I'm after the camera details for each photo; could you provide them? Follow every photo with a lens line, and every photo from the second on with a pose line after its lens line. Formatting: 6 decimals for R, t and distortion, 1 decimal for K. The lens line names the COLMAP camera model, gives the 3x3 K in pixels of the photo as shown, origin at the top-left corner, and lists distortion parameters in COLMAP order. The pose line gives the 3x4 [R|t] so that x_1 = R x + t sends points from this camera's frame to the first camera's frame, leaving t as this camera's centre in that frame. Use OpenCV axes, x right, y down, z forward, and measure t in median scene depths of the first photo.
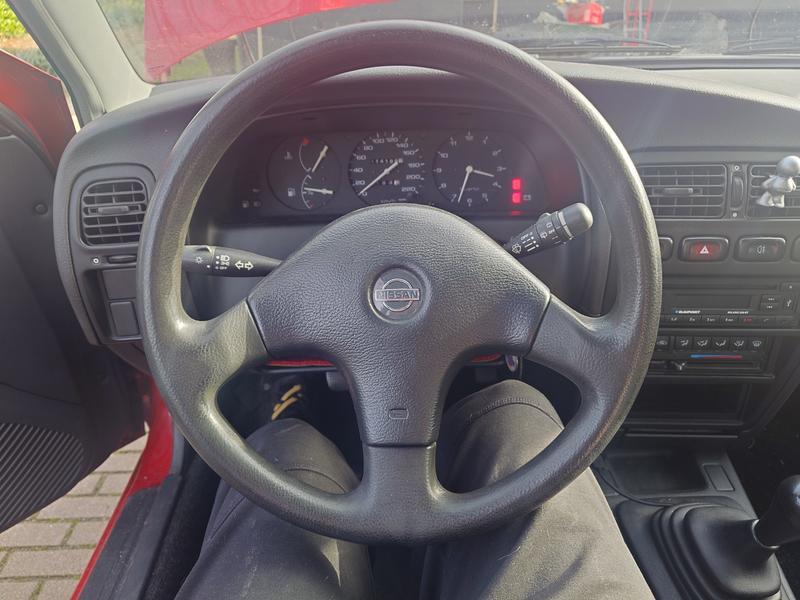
lens RADIAL K [[592.4, 0, 400.0], [0, 592.4, 300.0], [0, 0, 1]] dist [0.001611, 0.005414]
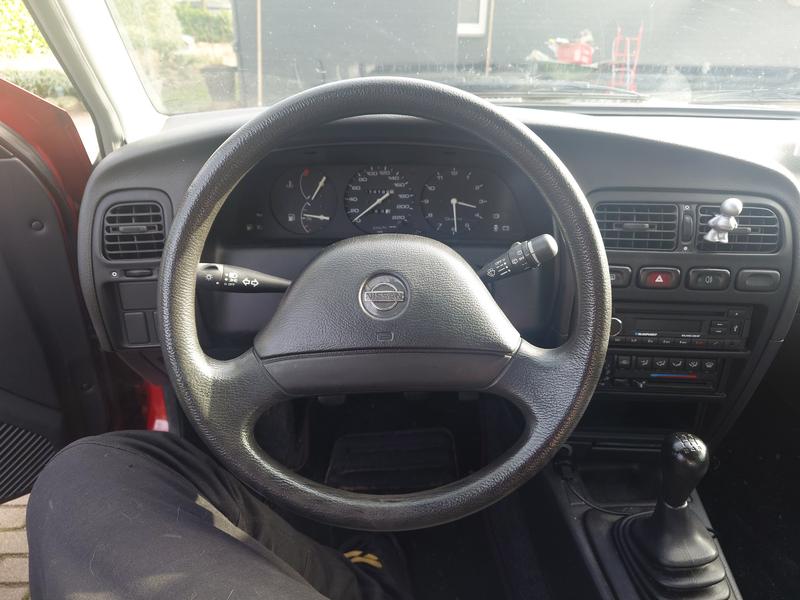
lens RADIAL K [[592.4, 0, 400.0], [0, 592.4, 300.0], [0, 0, 1]] dist [0.001611, 0.005414]
pose [[0.999559, 0.025342, 0.015478, 0.004822], [-0.024632, 0.998708, -0.044451, 0.016955], [-0.016585, 0.044050, 0.998892, -0.107121]]
